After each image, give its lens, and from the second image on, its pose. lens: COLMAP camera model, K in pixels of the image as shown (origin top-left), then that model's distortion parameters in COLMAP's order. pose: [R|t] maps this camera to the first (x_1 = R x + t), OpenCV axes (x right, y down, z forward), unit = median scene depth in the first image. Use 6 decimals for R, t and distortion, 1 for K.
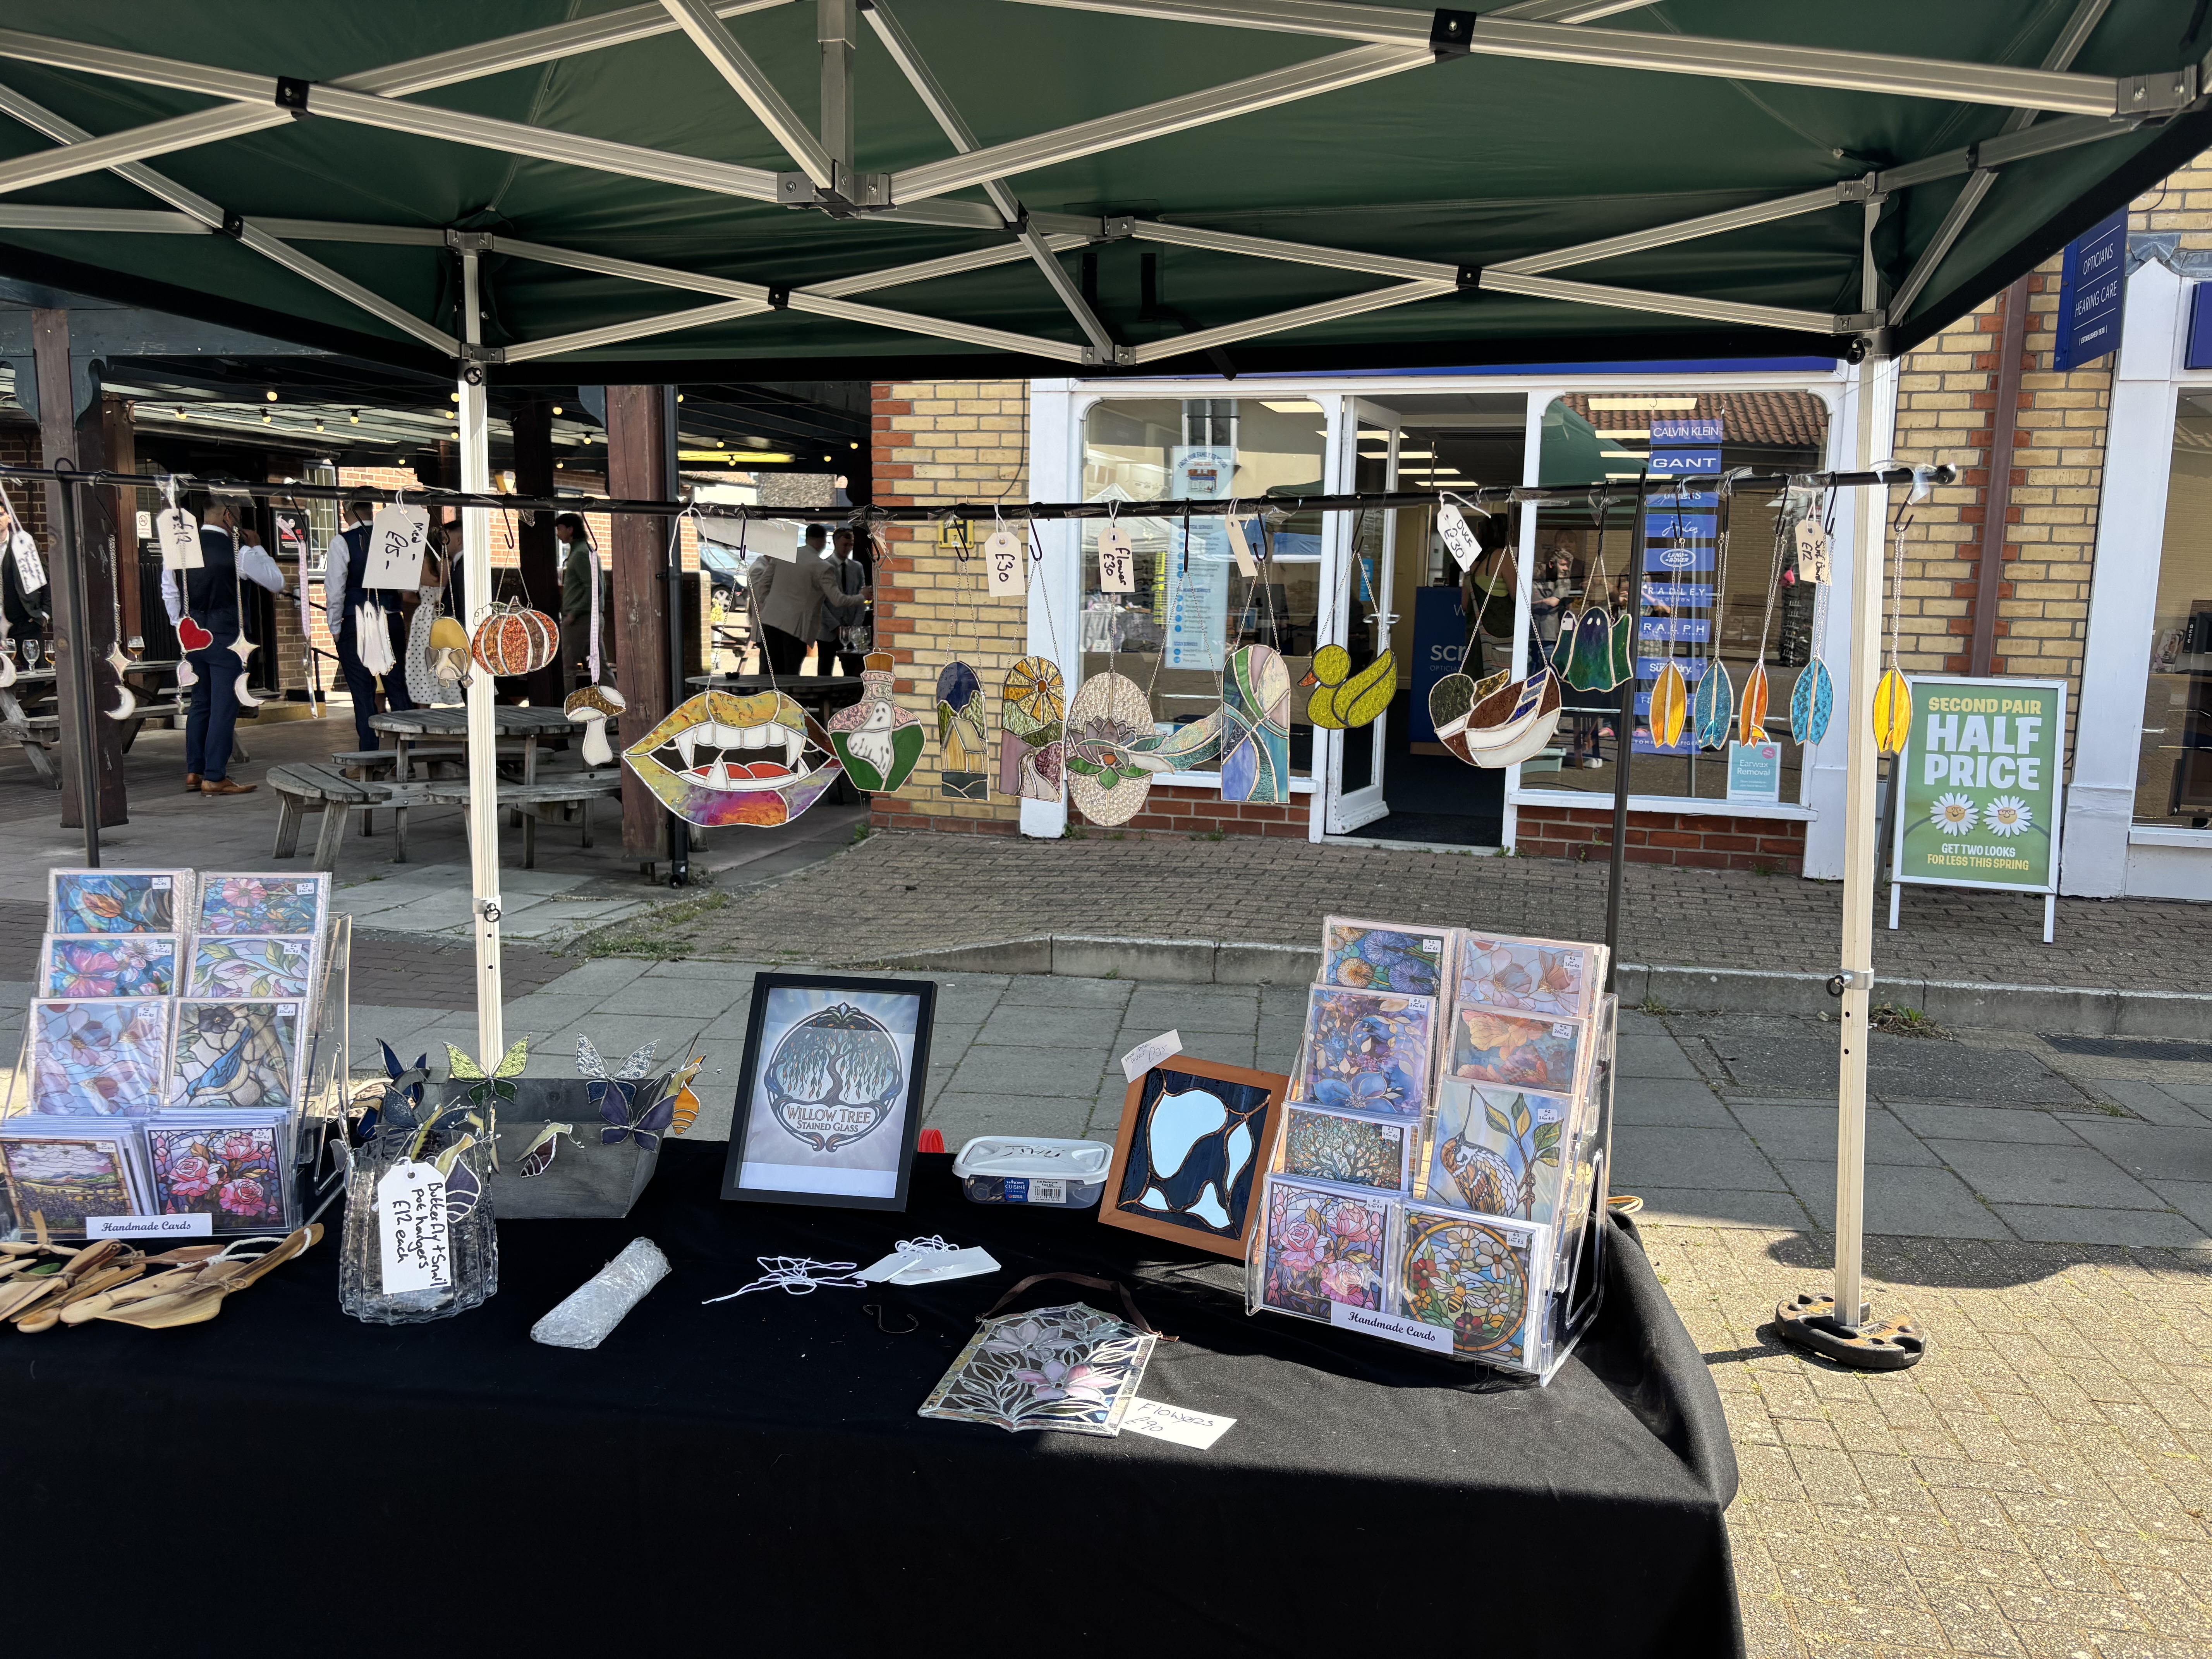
lens RADIAL K [[1670.2, 0, 1138.8], [0, 1670.2, 849.4], [0, 0, 1]] dist [0.079043, -0.109312]
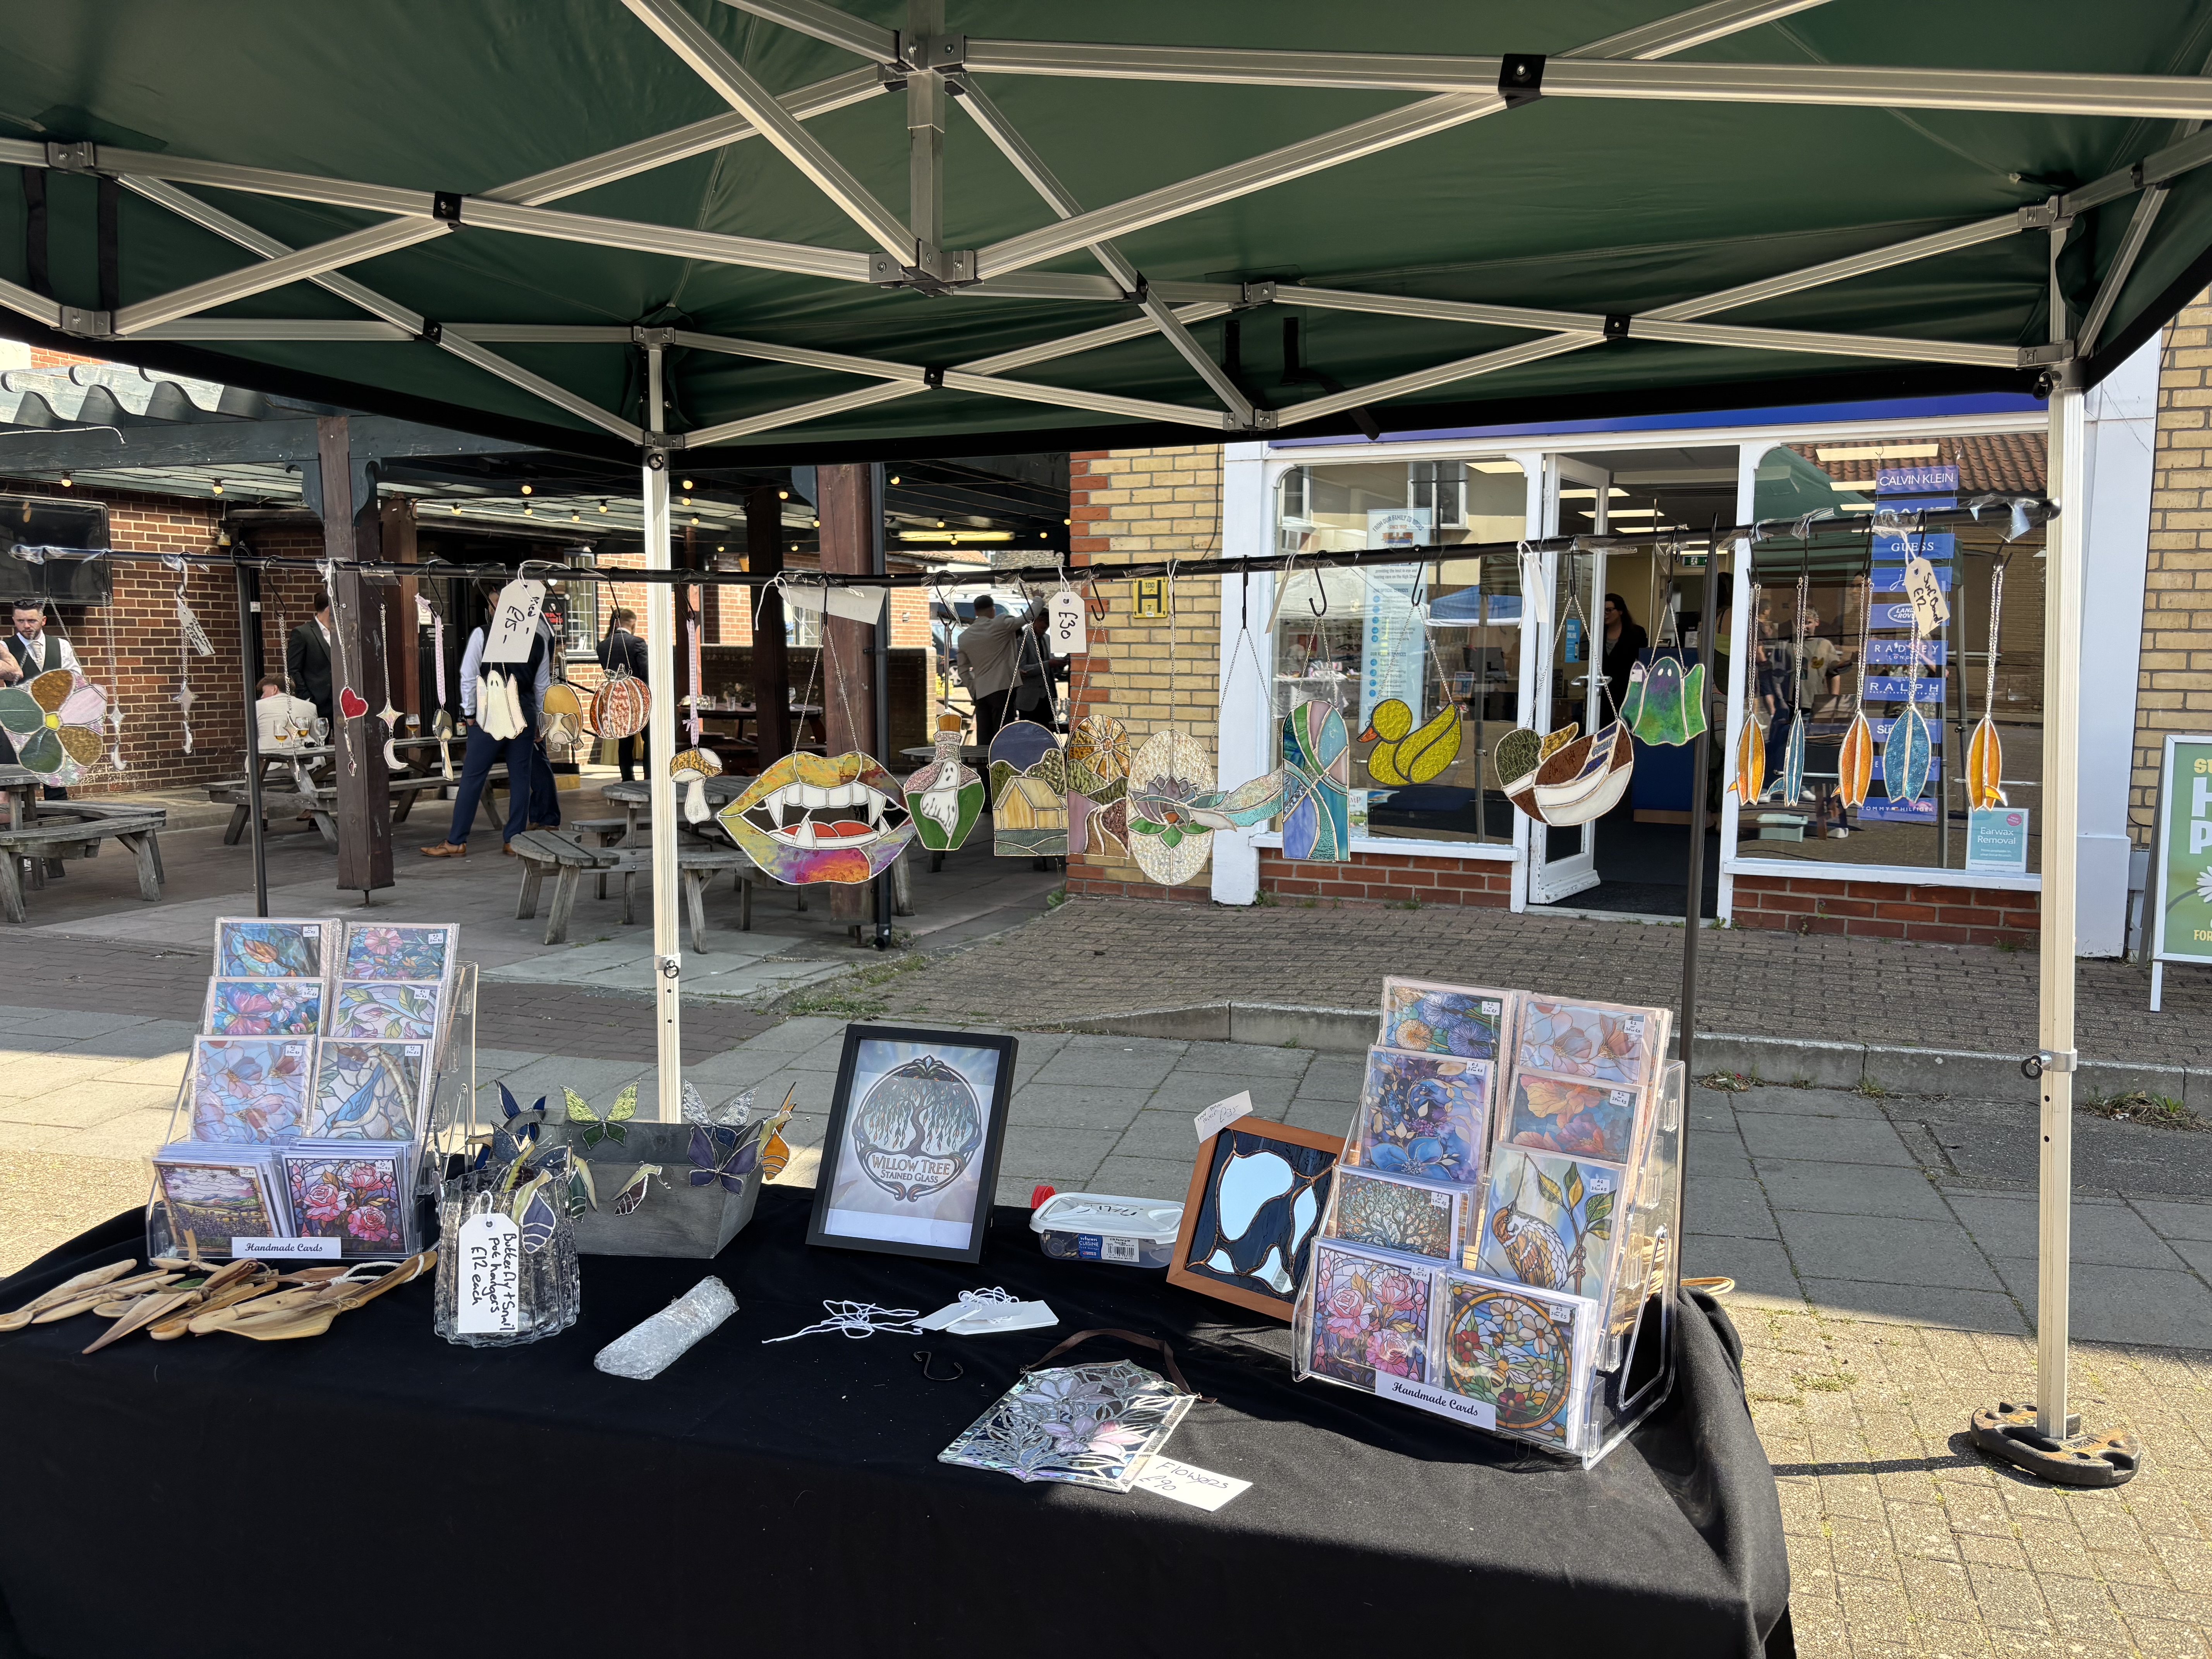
lens RADIAL K [[1687.8, 0, 1233.4], [0, 1687.8, 888.7], [0, 0, 1]] dist [0.085885, -0.133122]
pose [[0.987752, 0.004927, -0.155955, 0.170702], [-0.008757, 0.999677, -0.023879, 0.012687], [0.155787, 0.024952, 0.987475, 0.005881]]
